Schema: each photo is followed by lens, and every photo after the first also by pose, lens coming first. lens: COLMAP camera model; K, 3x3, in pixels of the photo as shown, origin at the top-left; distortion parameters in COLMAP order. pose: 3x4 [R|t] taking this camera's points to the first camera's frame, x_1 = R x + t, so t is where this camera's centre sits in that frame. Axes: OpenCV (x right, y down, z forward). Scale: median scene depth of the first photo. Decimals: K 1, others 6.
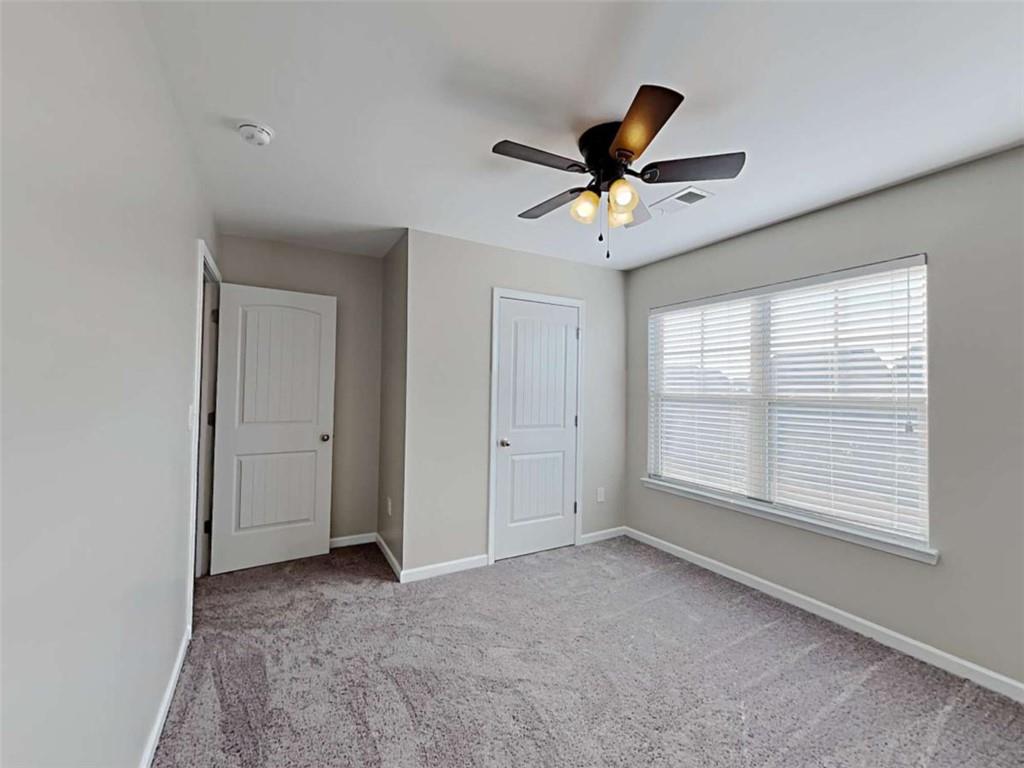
lens RADIAL K [[418.7, 0, 512.2], [0, 418.7, 385.5], [0, 0, 1]] dist [-0.016515, -0.000673]
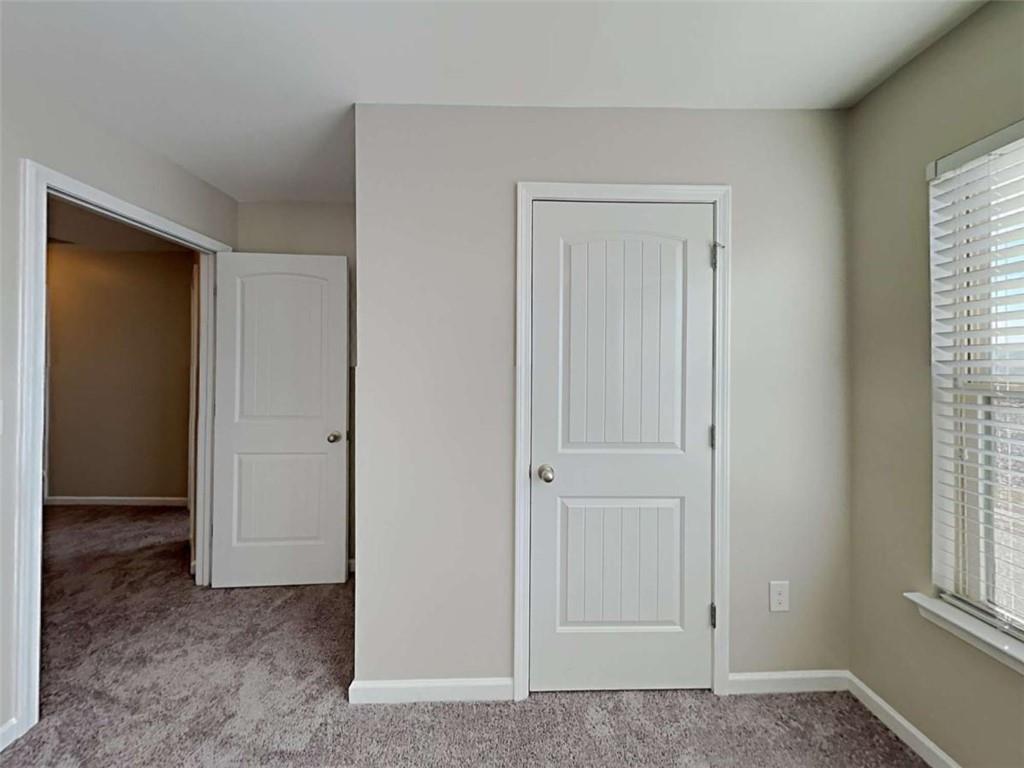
lens RADIAL K [[332.2, 0, 507.5], [0, 332.2, 370.5], [0, 0, 1]] dist [-0.000959, 0.000090]
pose [[0.880238, -0.013084, -0.474353, 0.130074], [0.015492, 0.999879, 0.001167, 0.004091], [0.474280, -0.008376, 0.880334, 0.560814]]
